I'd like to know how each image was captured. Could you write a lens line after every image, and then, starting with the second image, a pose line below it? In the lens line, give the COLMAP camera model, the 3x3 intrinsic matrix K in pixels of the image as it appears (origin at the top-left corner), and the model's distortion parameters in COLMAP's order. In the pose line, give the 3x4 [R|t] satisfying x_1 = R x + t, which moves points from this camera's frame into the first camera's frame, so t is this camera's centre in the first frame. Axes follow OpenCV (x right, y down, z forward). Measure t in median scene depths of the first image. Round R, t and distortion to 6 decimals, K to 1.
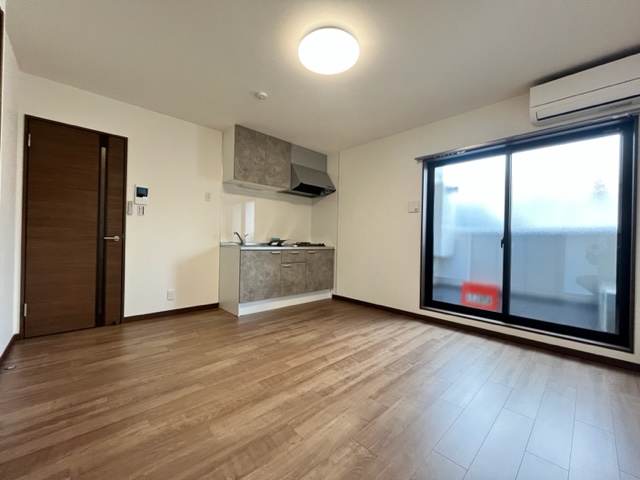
lens RADIAL K [[259.0, 0, 319.7], [0, 259.0, 239.8], [0, 0, 1]] dist [-0.001412, -0.000068]
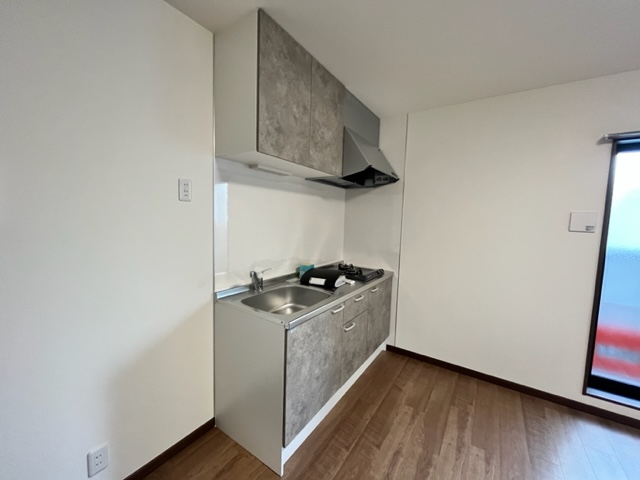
lens RADIAL K [[259.0, 0, 320.8], [0, 259.0, 240.2], [0, 0, 1]] dist [-0.001412, -0.000068]
pose [[0.975000, -0.010811, 0.221942, -0.297400], [-0.009306, 0.995953, 0.089397, -0.121111], [-0.222010, -0.089227, 0.970953, 0.520362]]
